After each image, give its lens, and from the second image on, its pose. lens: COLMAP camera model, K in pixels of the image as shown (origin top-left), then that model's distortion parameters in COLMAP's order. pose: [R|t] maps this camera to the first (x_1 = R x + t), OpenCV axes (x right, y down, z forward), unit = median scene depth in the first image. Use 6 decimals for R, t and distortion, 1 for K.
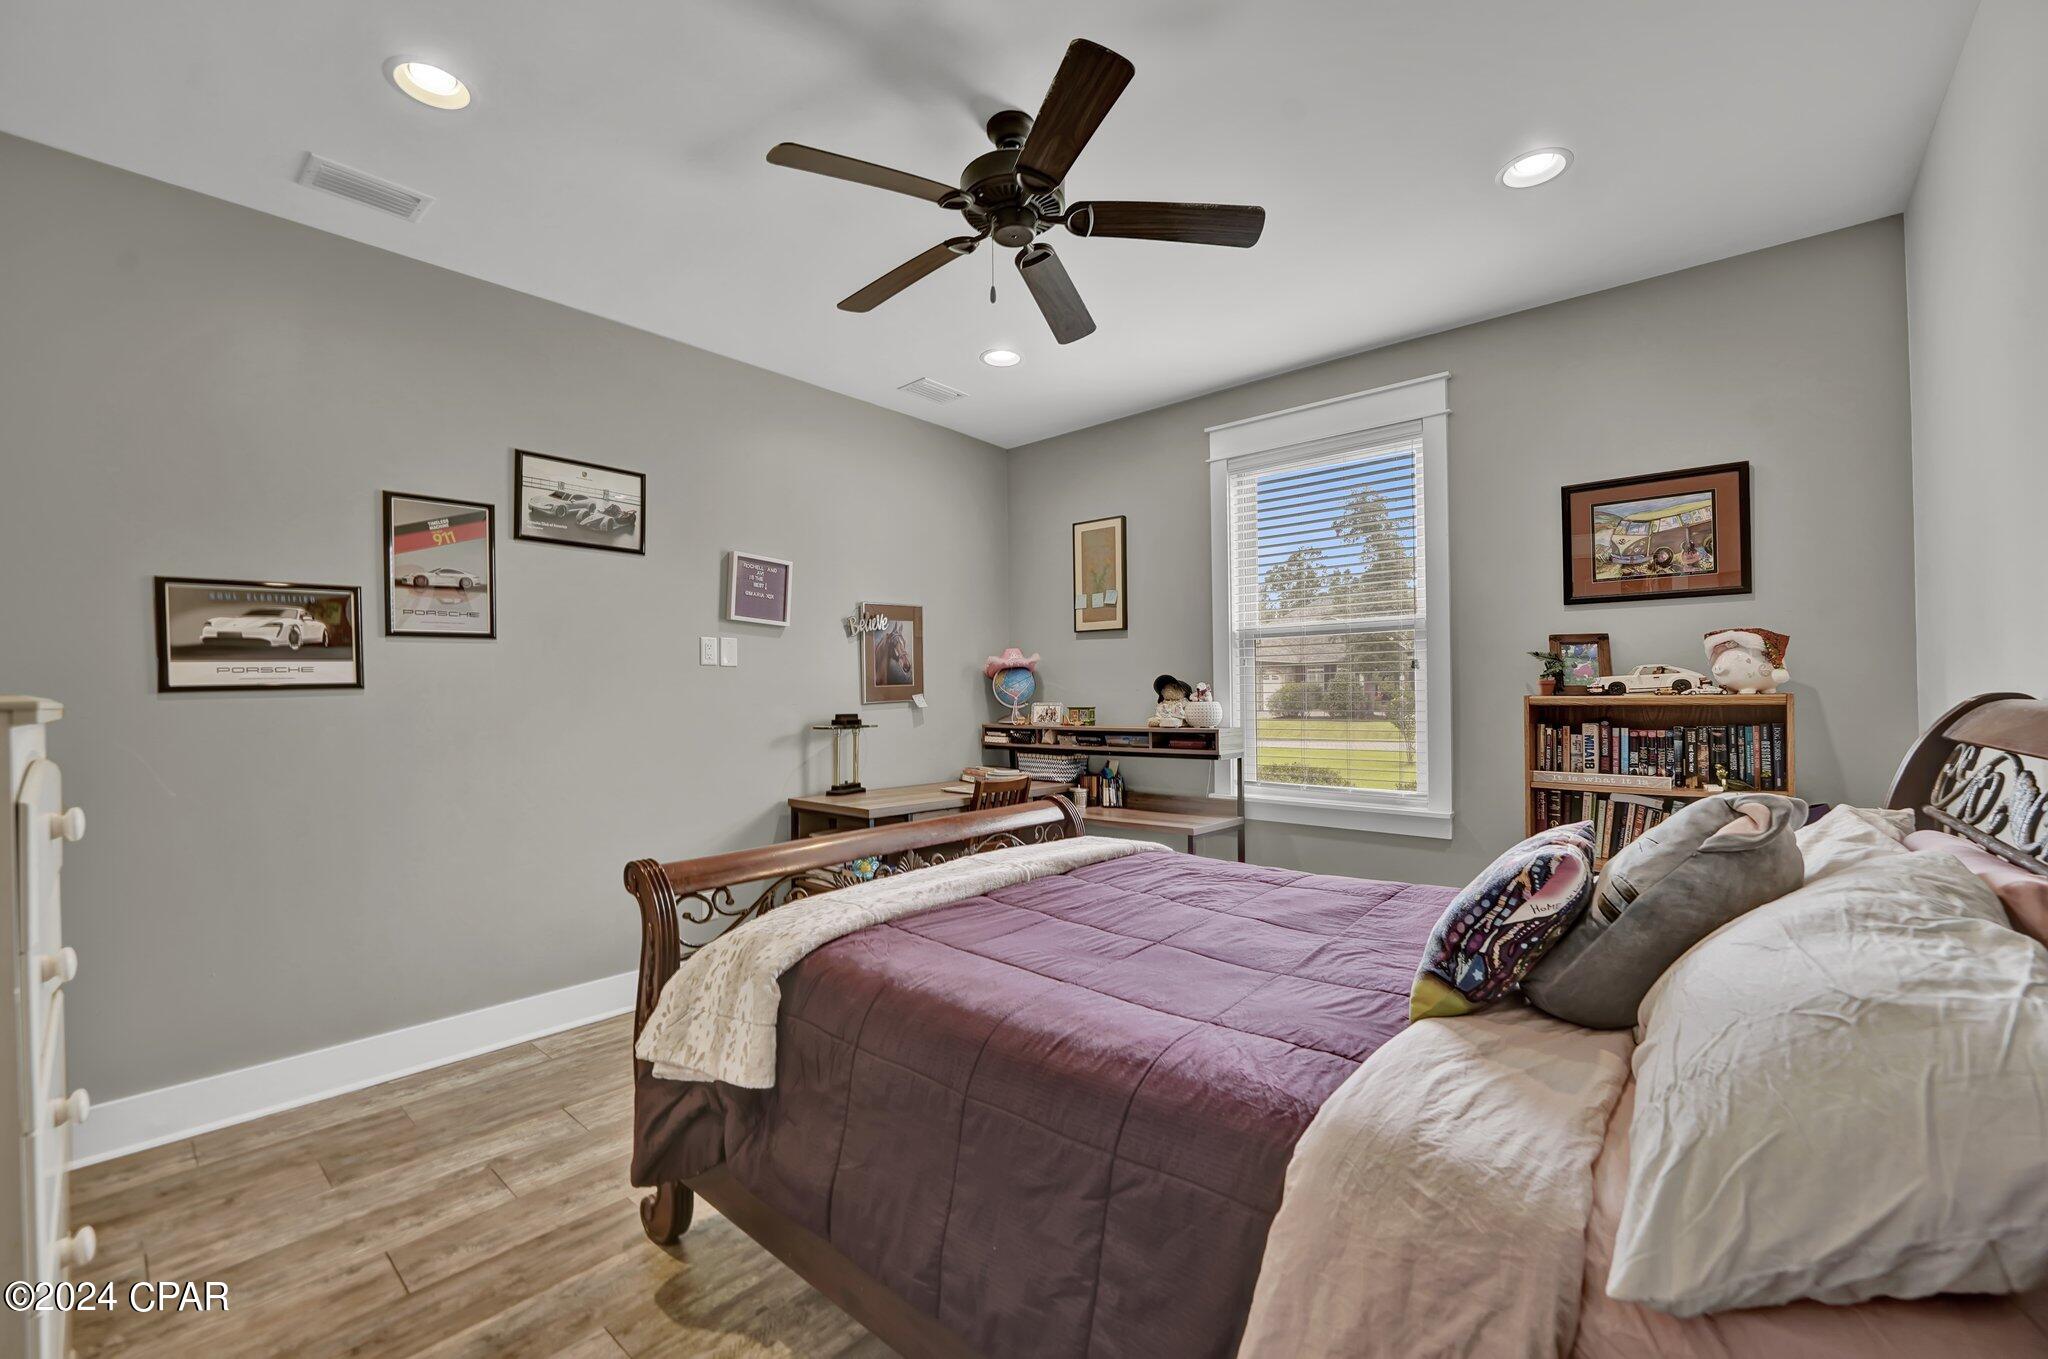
lens RADIAL K [[836.5, 0, 1019.2], [0, 836.5, 682.9], [0, 0, 1]] dist [-0.024452, 0.001259]
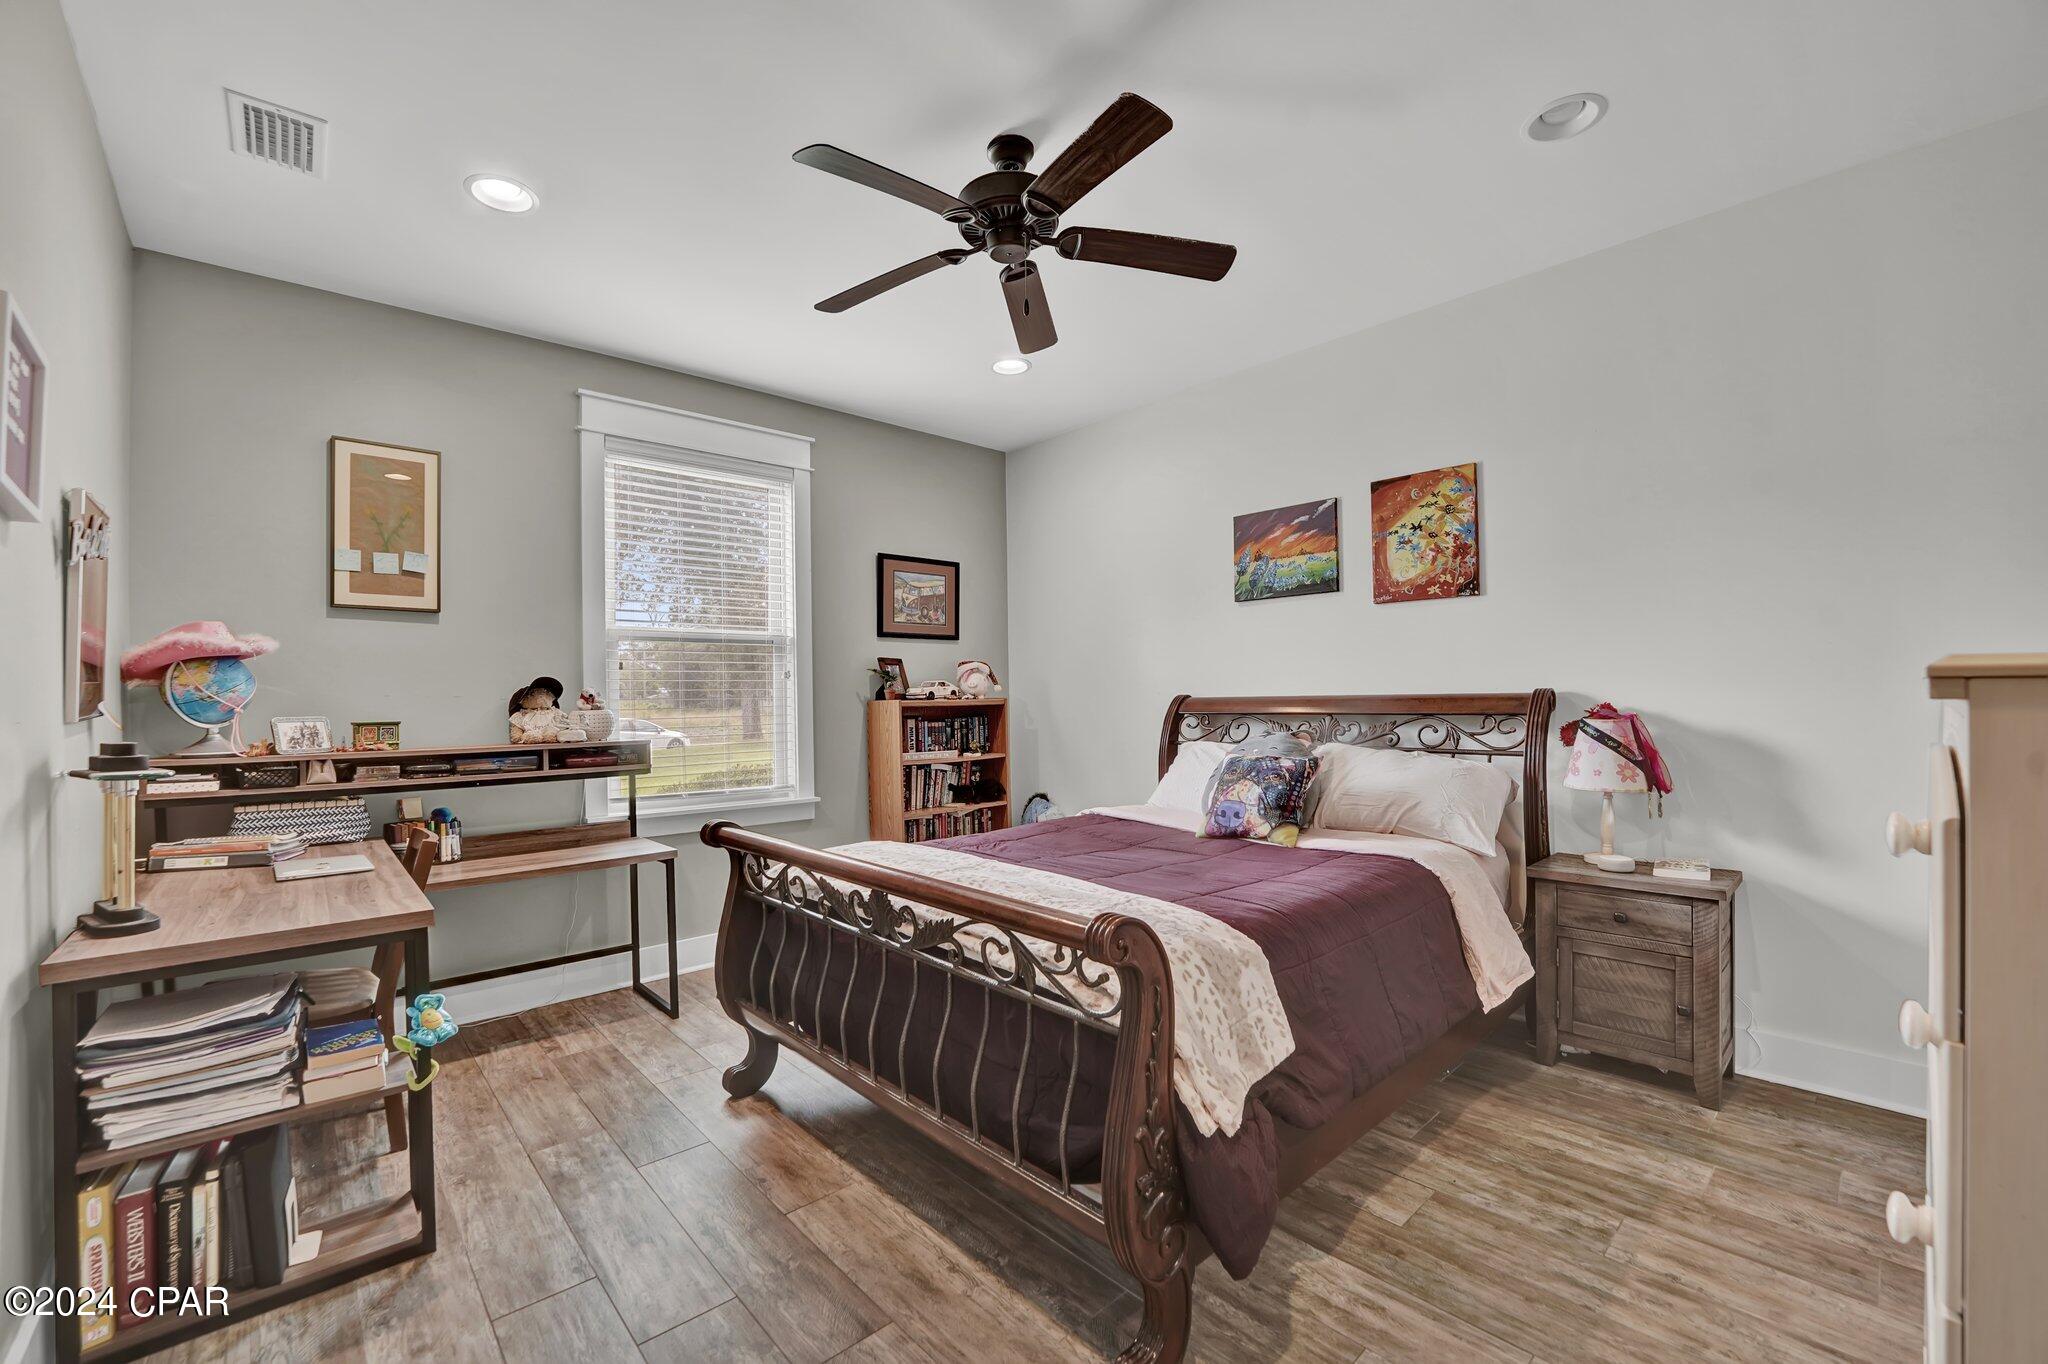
lens RADIAL K [[833.2, 0, 1018.8], [0, 833.2, 689.1], [0, 0, 1]] dist [-0.023260, 0.000717]
pose [[0.113154, 0.018459, 0.993406, -0.652365], [0.000941, 0.999825, -0.018685, 0.020018], [-0.993577, 0.003049, 0.113117, 0.544934]]
